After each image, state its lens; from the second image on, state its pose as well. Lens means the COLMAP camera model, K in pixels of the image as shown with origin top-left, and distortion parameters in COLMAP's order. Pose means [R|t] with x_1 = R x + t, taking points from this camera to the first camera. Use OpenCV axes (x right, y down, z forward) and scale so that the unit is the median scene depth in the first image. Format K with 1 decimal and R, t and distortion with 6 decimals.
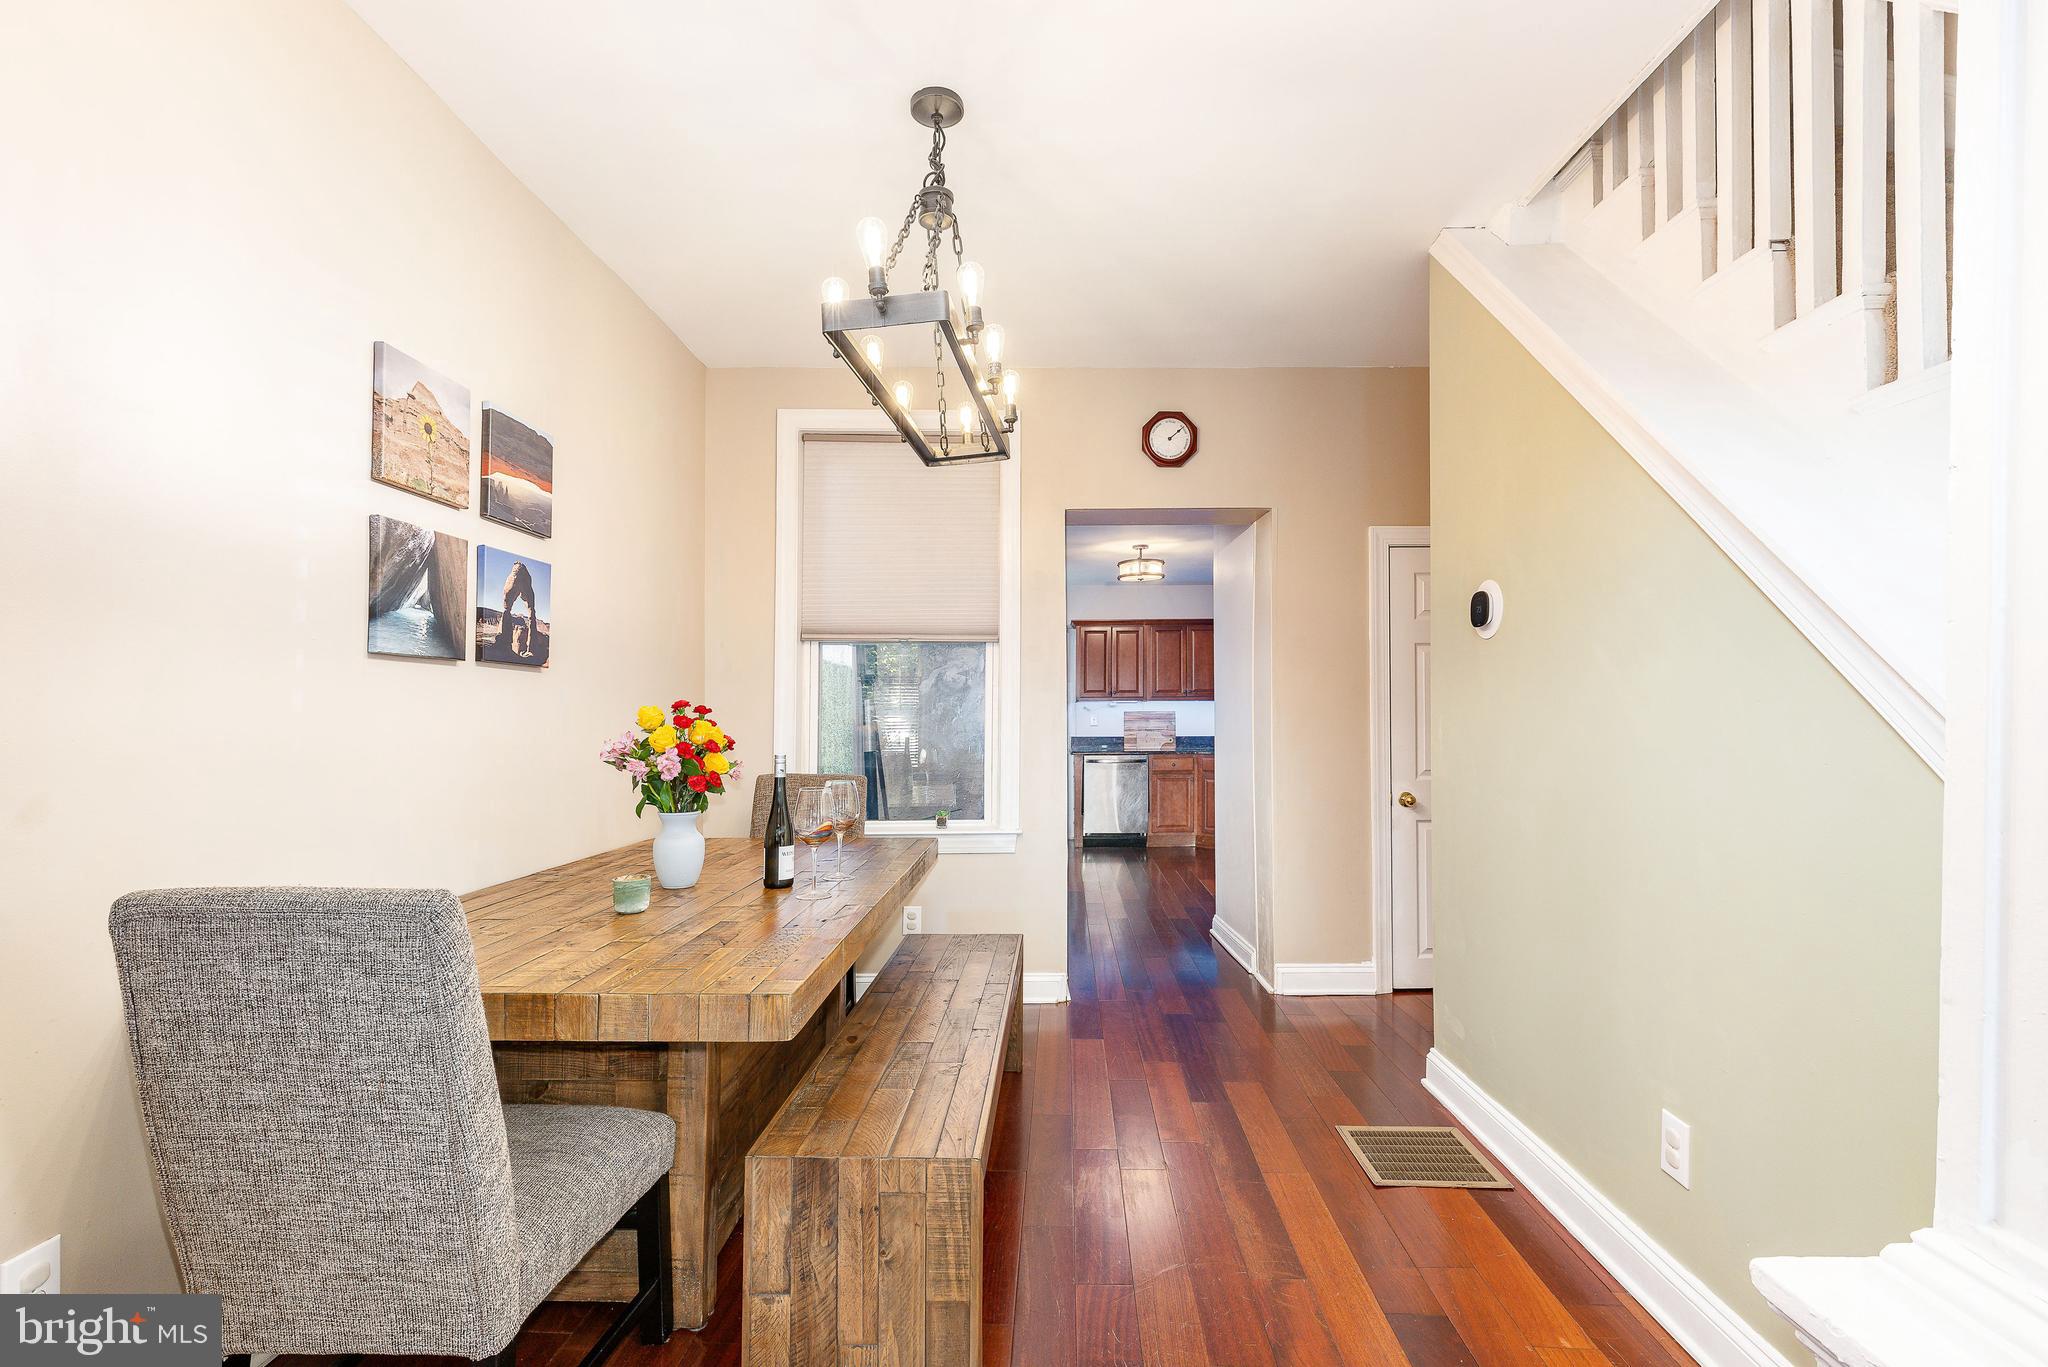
lens RADIAL K [[921.4, 0, 1023.8], [0, 921.4, 689.7], [0, 0, 1]] dist [0.013244, 0.000095]
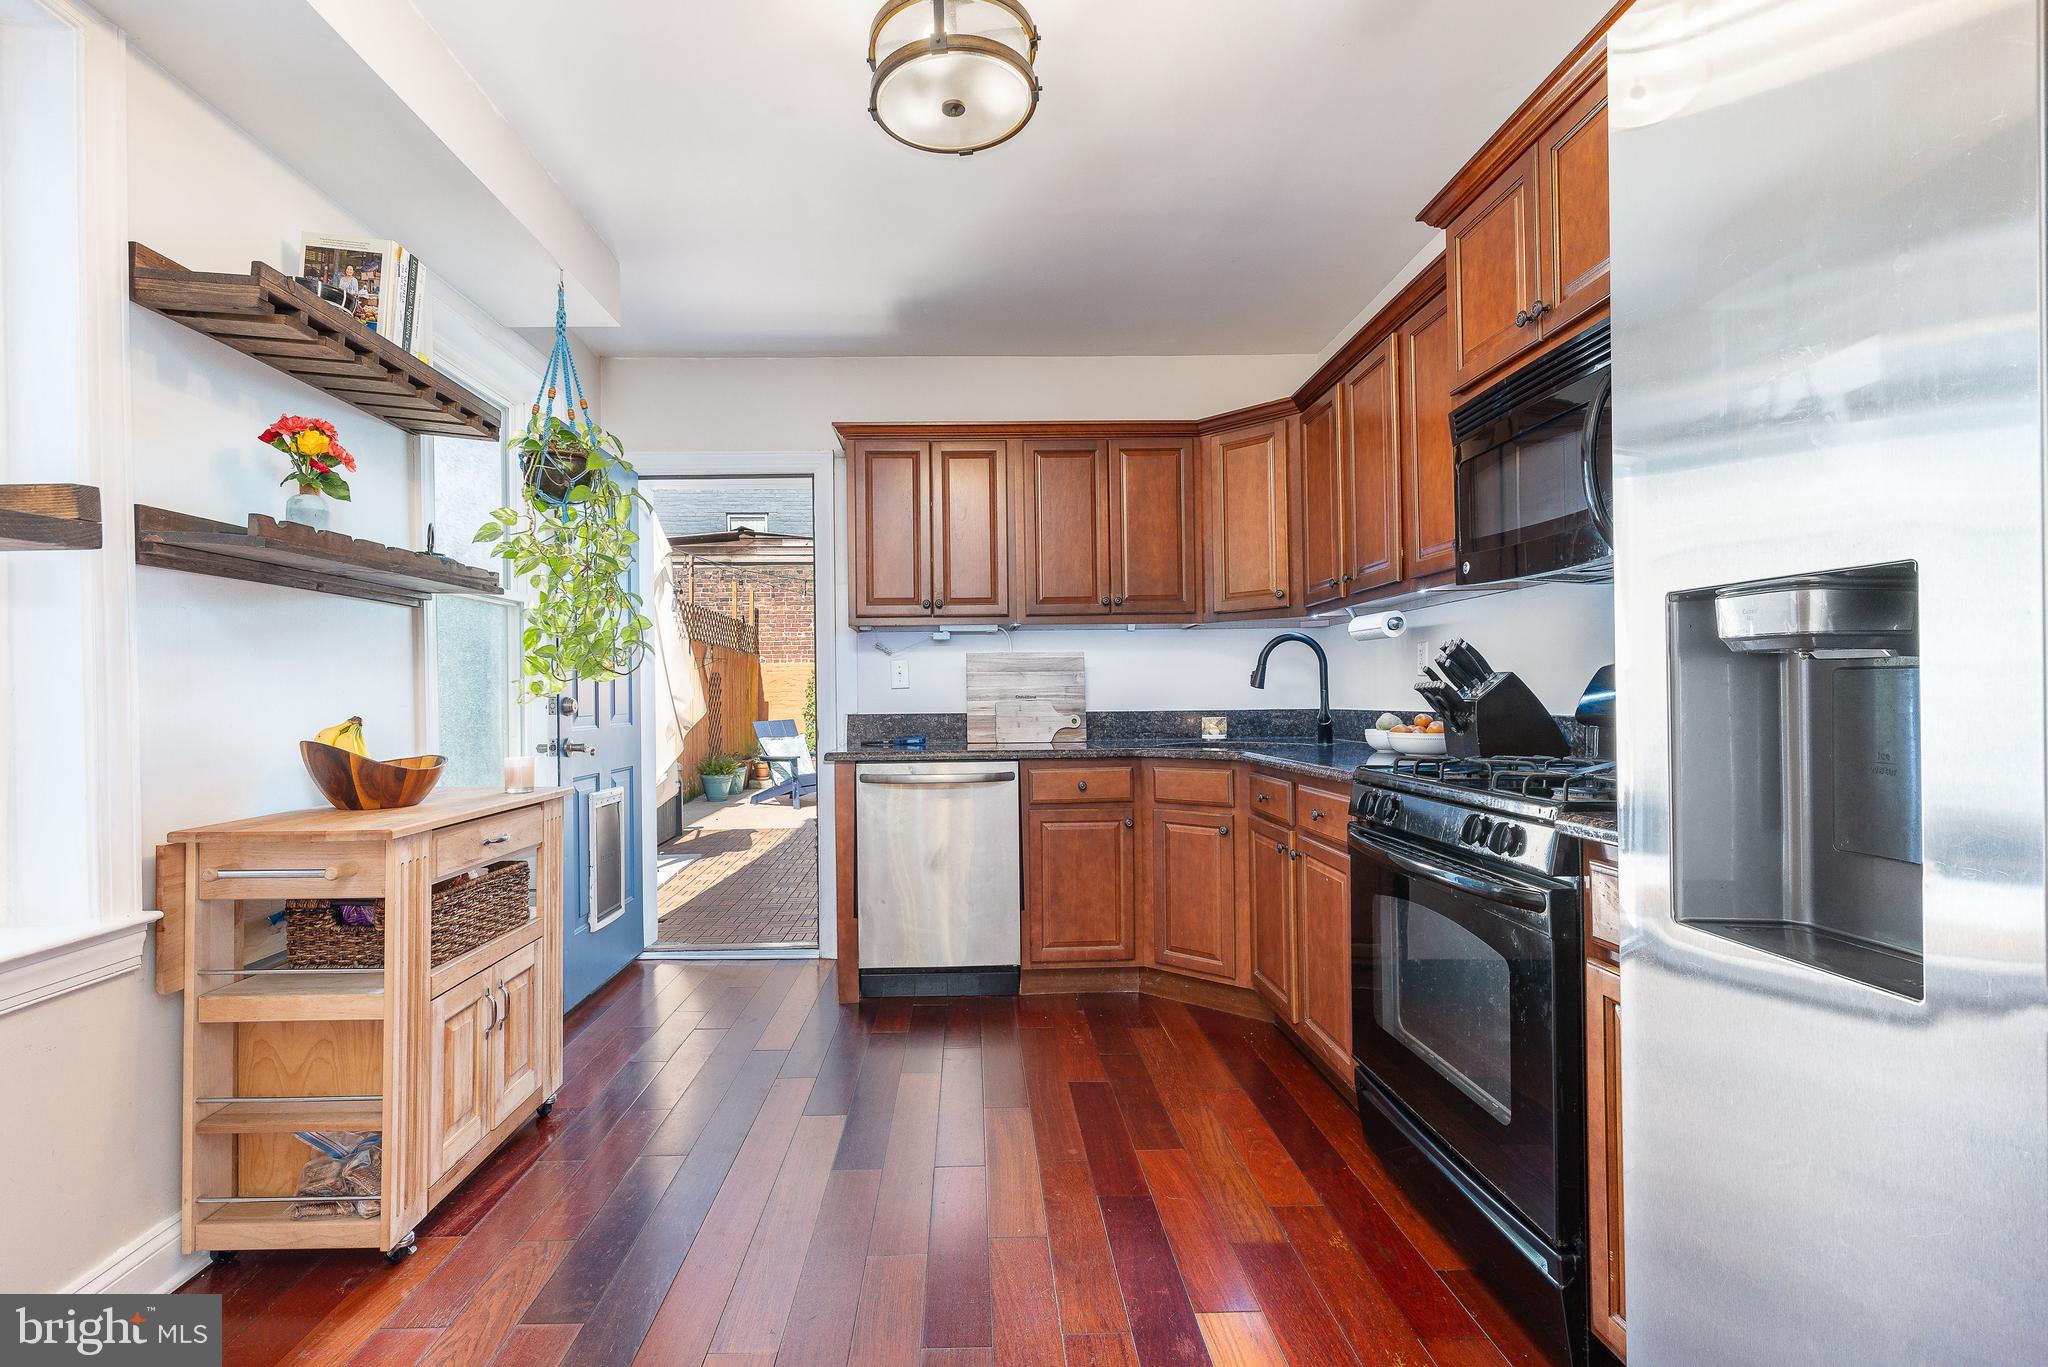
lens RADIAL K [[921.4, 0, 1017.3], [0, 921.4, 671.9], [0, 0, 1]] dist [0.013244, 0.000095]
pose [[0.996757, -0.011773, 0.079605, 0.340064], [0.010405, 0.999791, 0.017579, 0.085347], [-0.079795, -0.016693, 0.996671, 1.990542]]
